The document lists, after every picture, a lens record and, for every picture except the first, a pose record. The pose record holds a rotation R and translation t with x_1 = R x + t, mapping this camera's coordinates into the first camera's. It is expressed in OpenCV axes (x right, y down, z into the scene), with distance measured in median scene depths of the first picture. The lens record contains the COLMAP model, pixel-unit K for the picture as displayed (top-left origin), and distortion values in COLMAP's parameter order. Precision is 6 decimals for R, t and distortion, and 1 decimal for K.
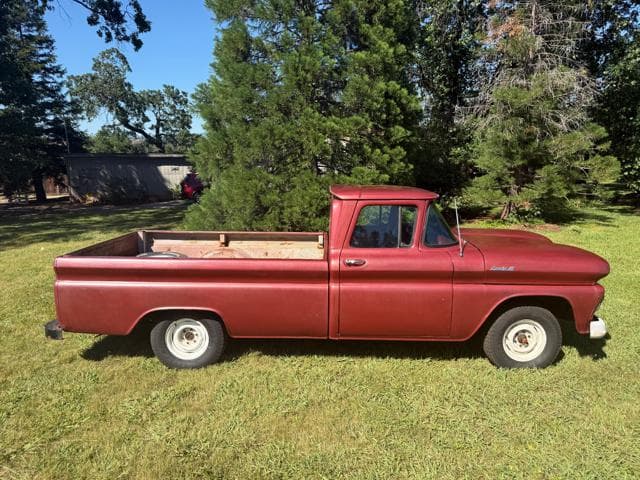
lens RADIAL K [[457.1, 0, 320.4], [0, 457.1, 241.9], [0, 0, 1]] dist [-0.006895, 0.007265]
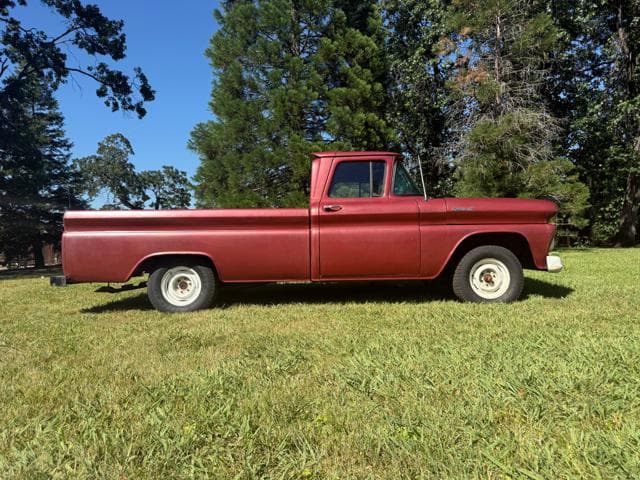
lens RADIAL K [[453.8, 0, 320.0], [0, 453.8, 240.0], [0, 0, 1]] dist [0.005778, -0.004832]
pose [[0.999693, -0.022823, 0.009665, 0.010972], [0.024128, 0.985342, -0.168877, 0.105101], [-0.005669, 0.169059, 0.985590, -0.031021]]
